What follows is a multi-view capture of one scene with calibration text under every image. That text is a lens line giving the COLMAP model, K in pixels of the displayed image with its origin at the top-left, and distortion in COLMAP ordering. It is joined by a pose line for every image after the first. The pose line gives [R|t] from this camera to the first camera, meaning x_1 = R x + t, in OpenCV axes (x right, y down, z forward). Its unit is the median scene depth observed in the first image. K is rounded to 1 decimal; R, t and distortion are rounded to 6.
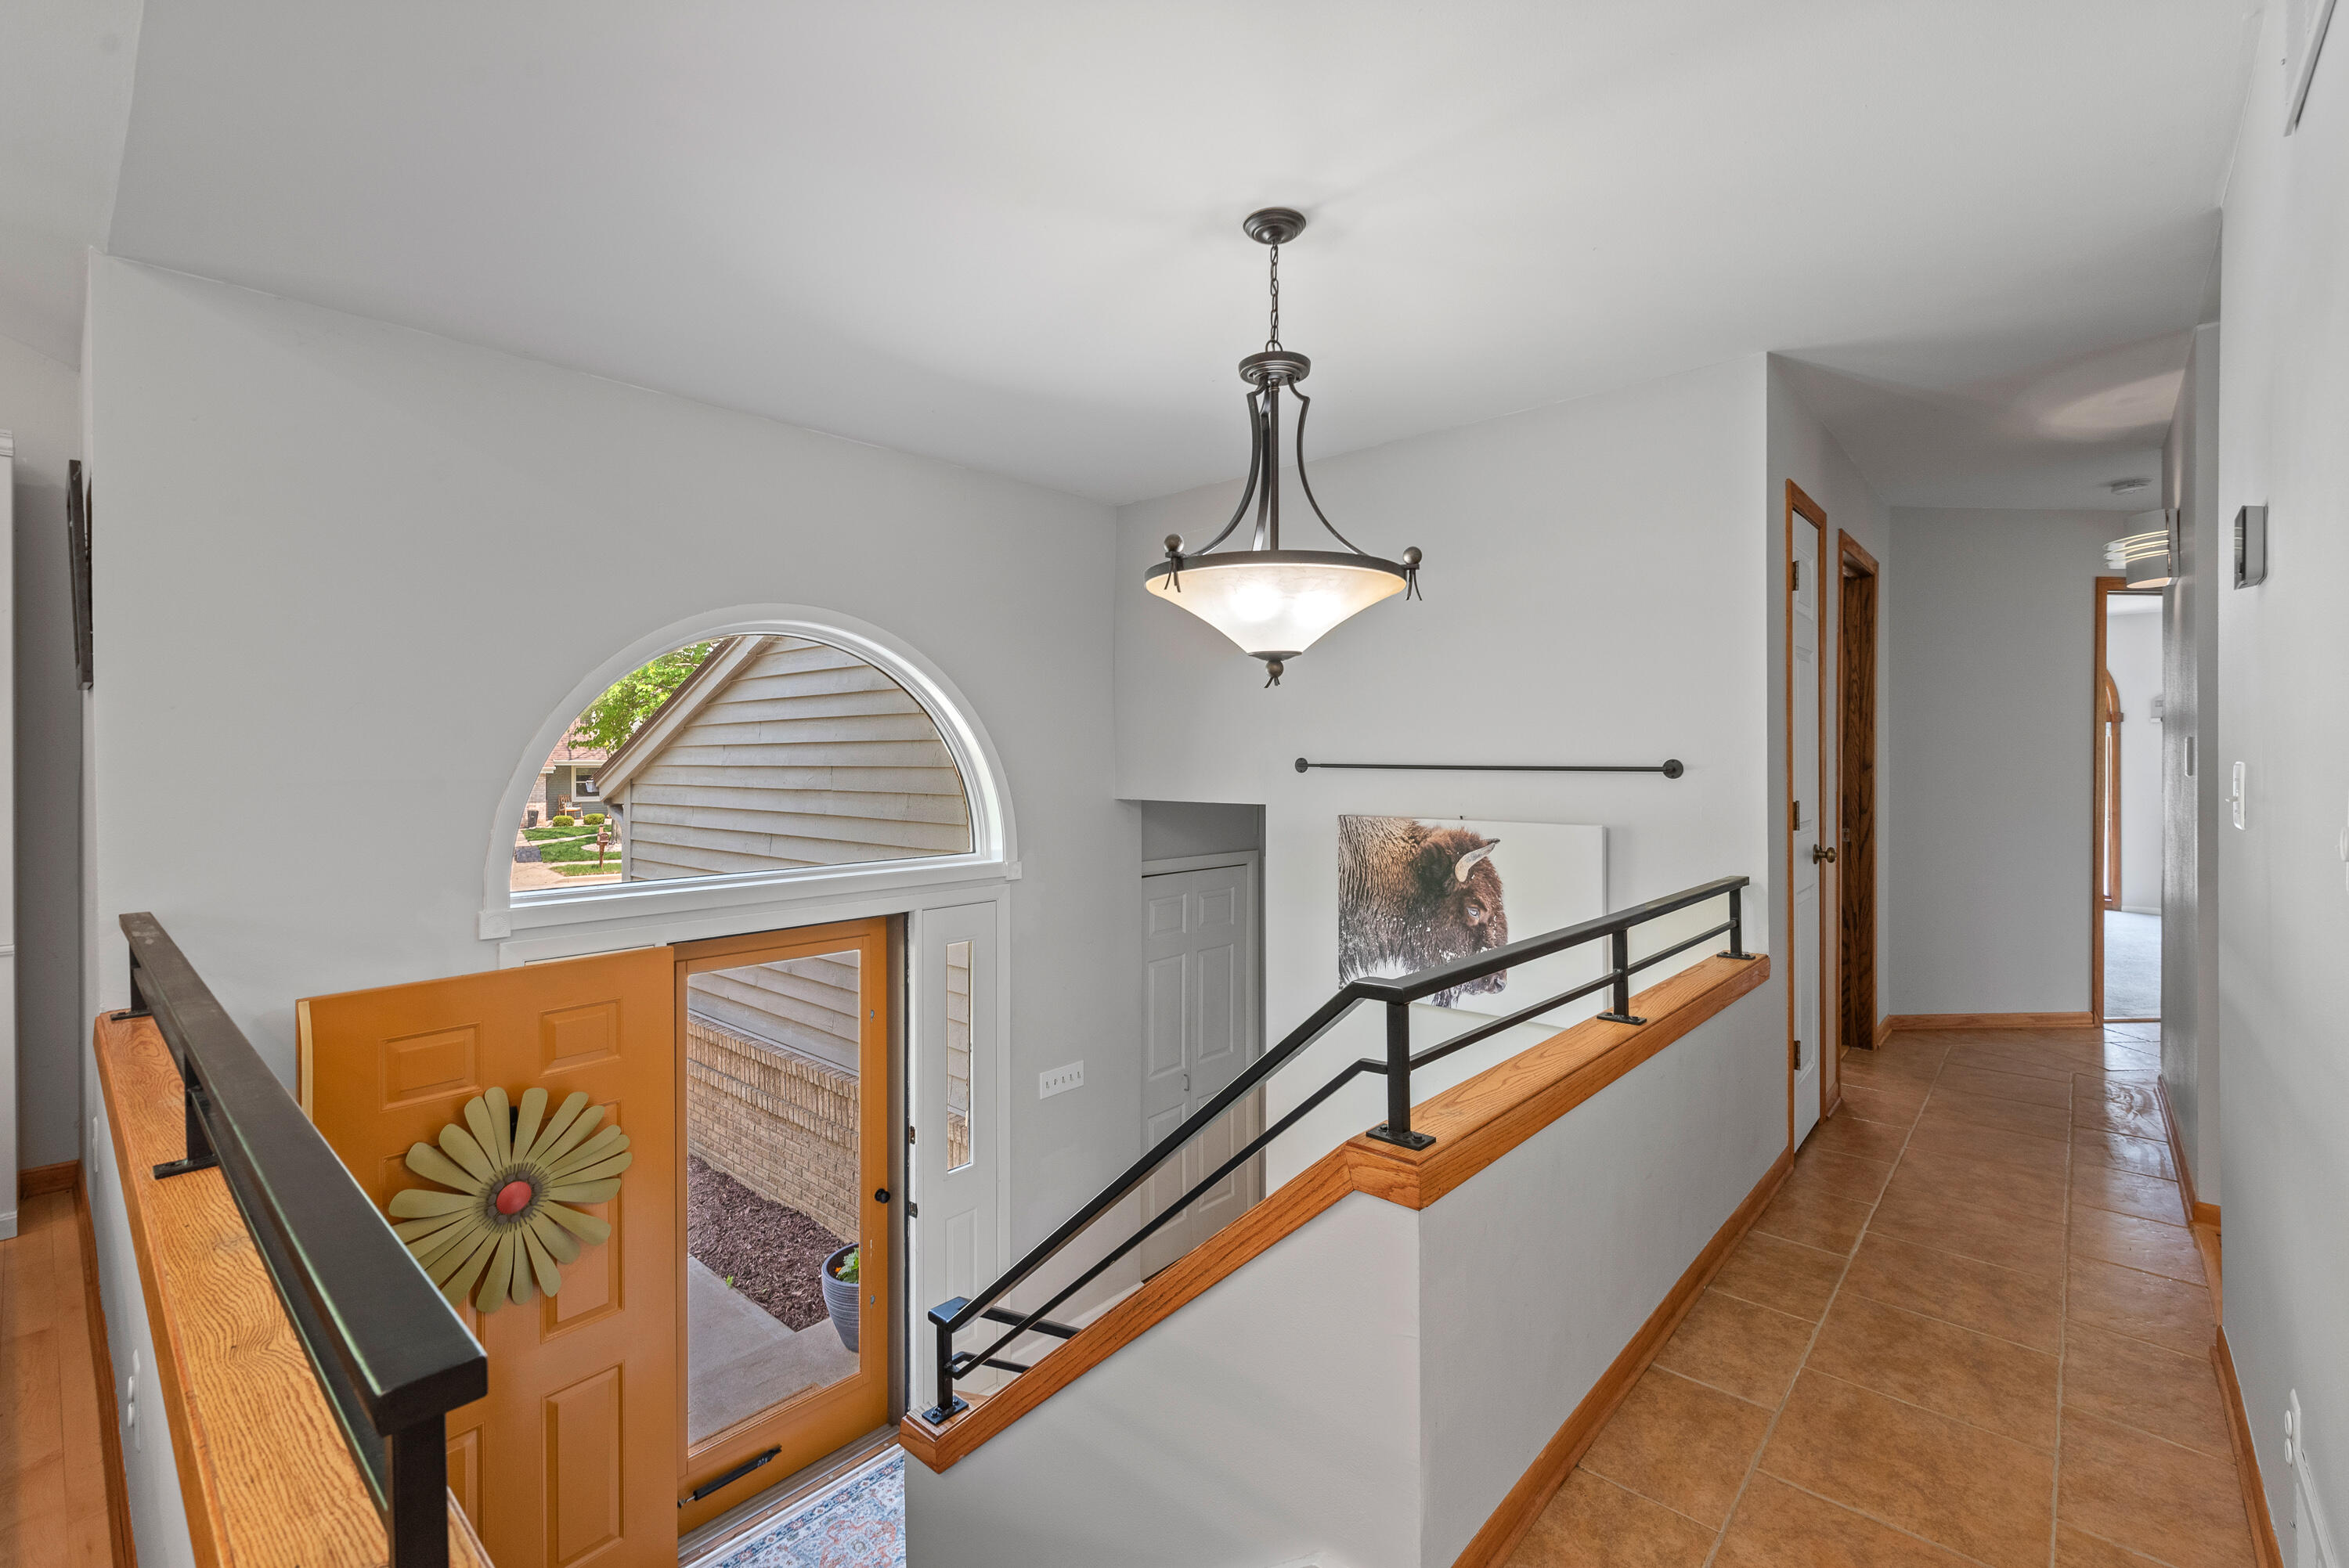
lens RADIAL K [[1018.9, 0, 1183.7], [0, 1018.9, 769.5], [0, 0, 1]] dist [0.001321, 0.000821]
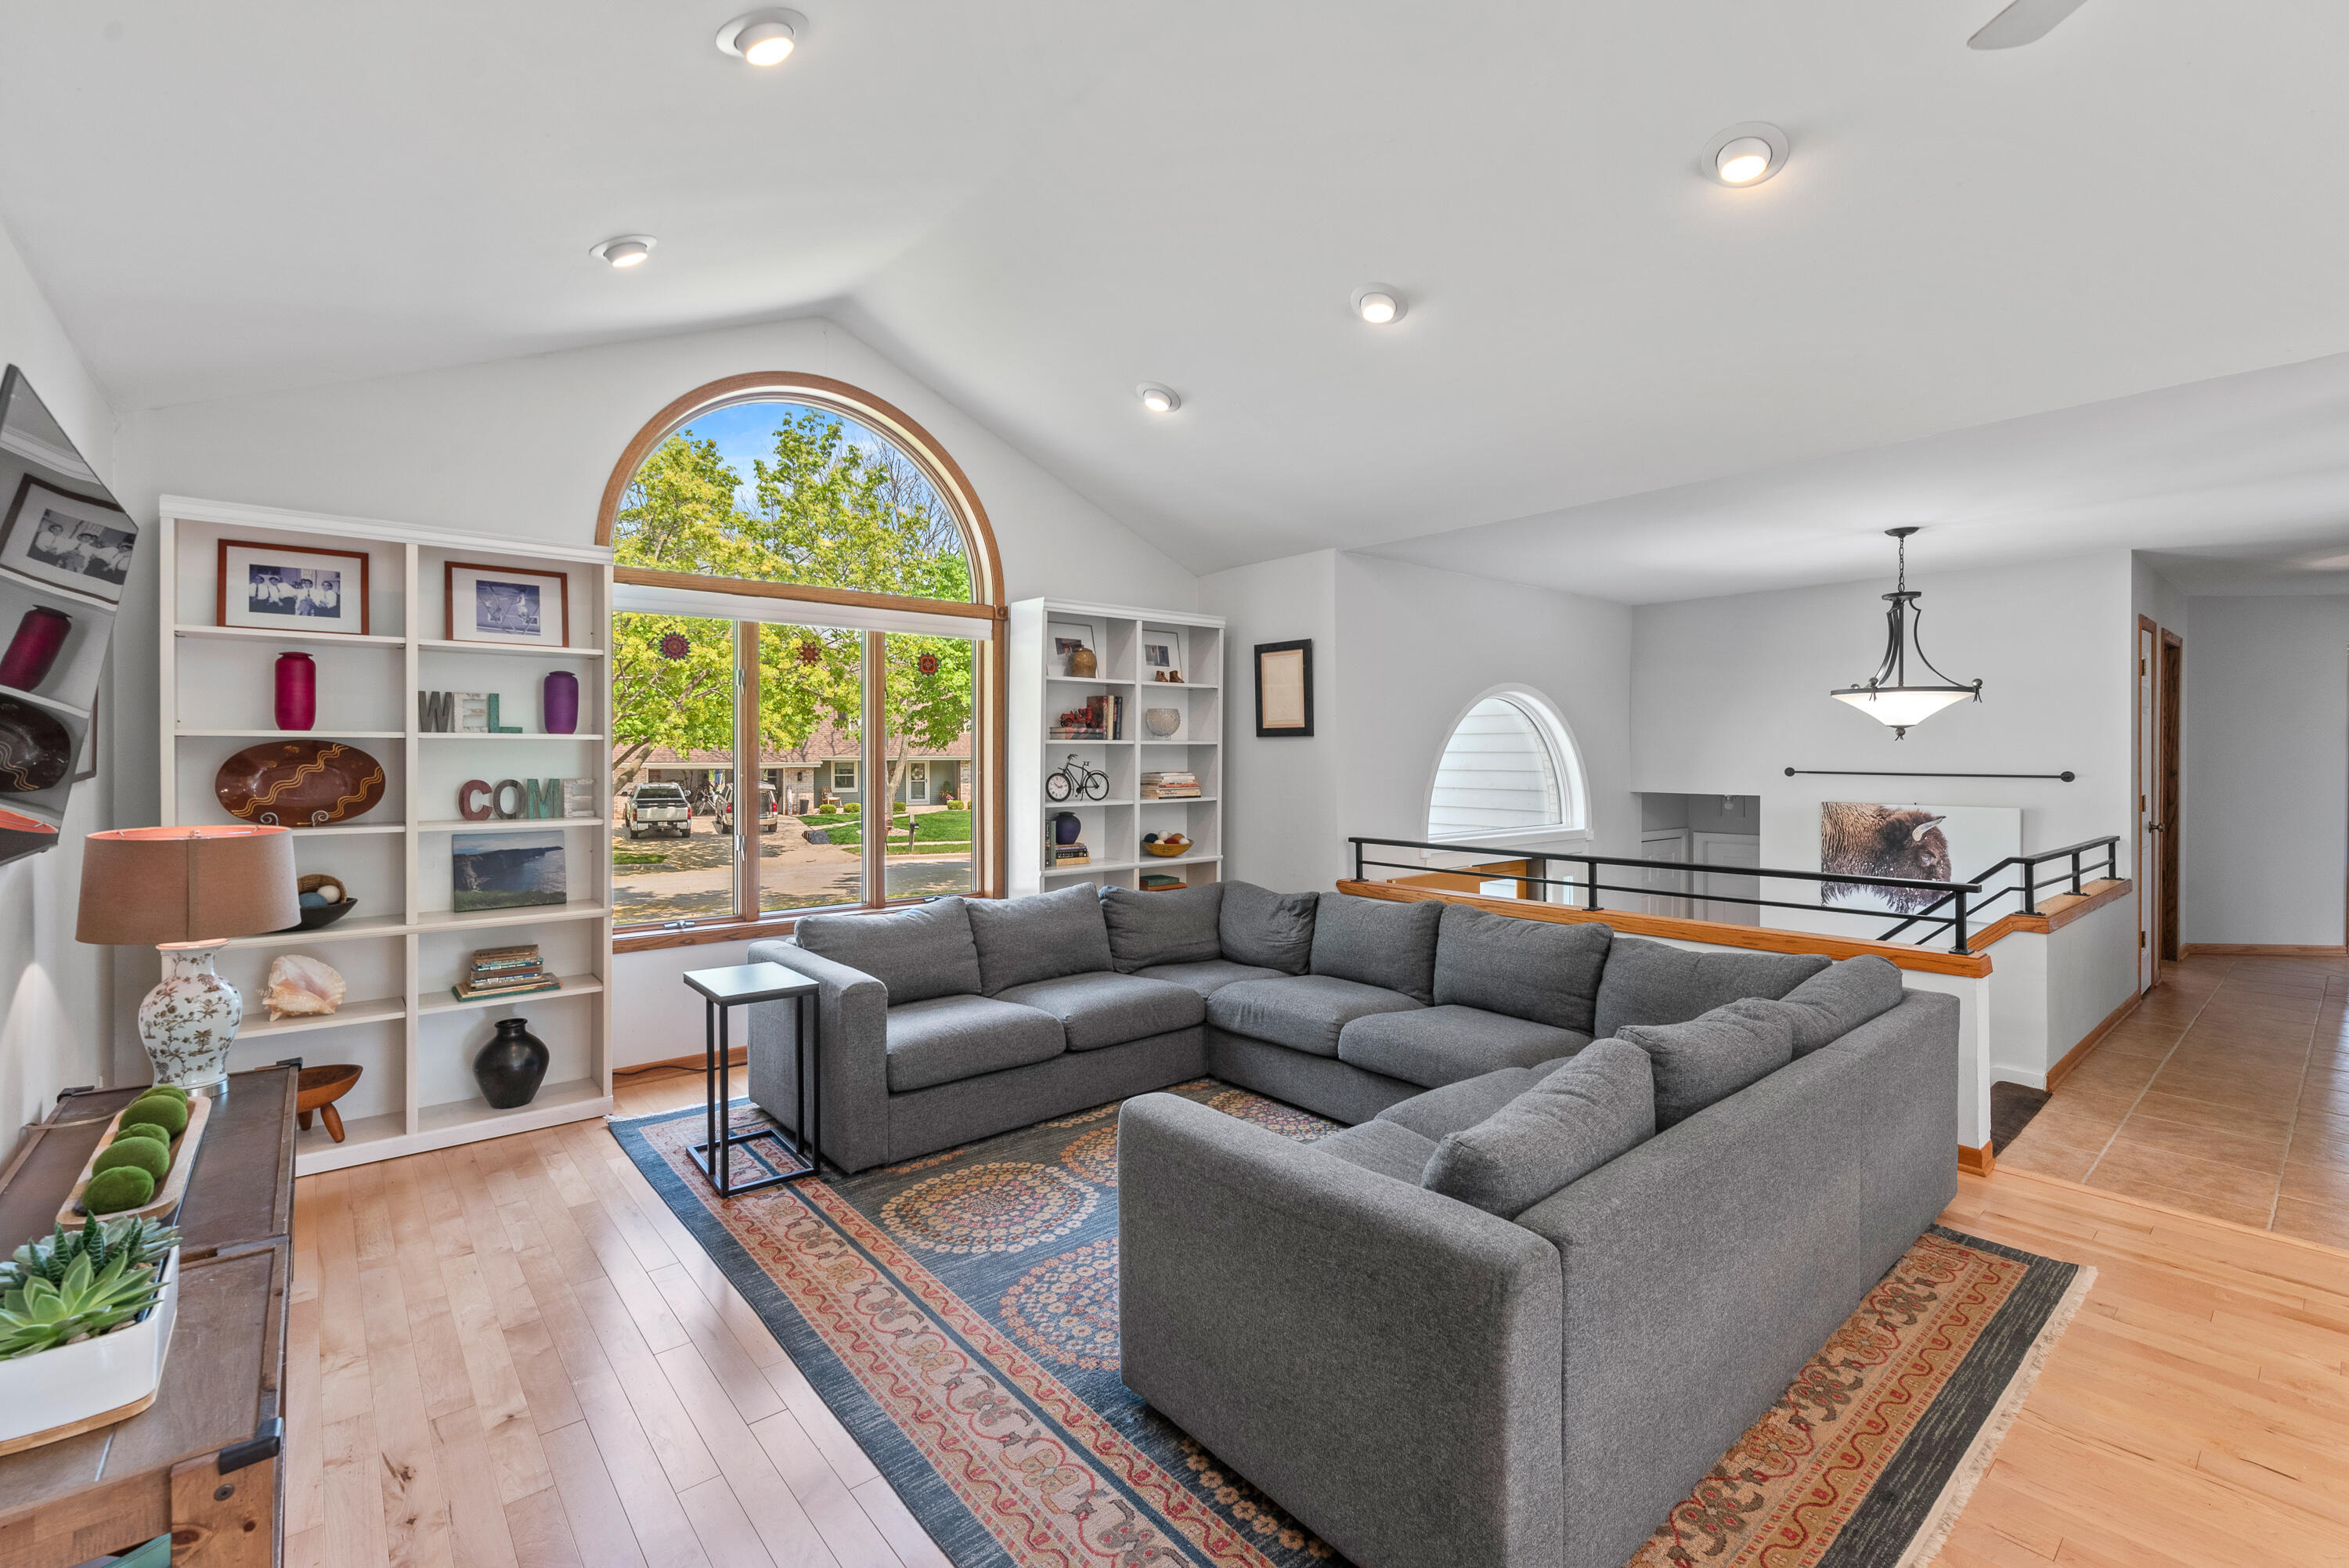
lens RADIAL K [[1018.9, 0, 1174.4], [0, 1018.9, 766.5], [0, 0, 1]] dist [0.001321, 0.000821]
pose [[0.989873, 0.003535, -0.141909, -0.749377], [-0.003181, 0.999991, 0.002724, -0.016722], [0.141917, -0.002245, 0.989876, -0.914137]]
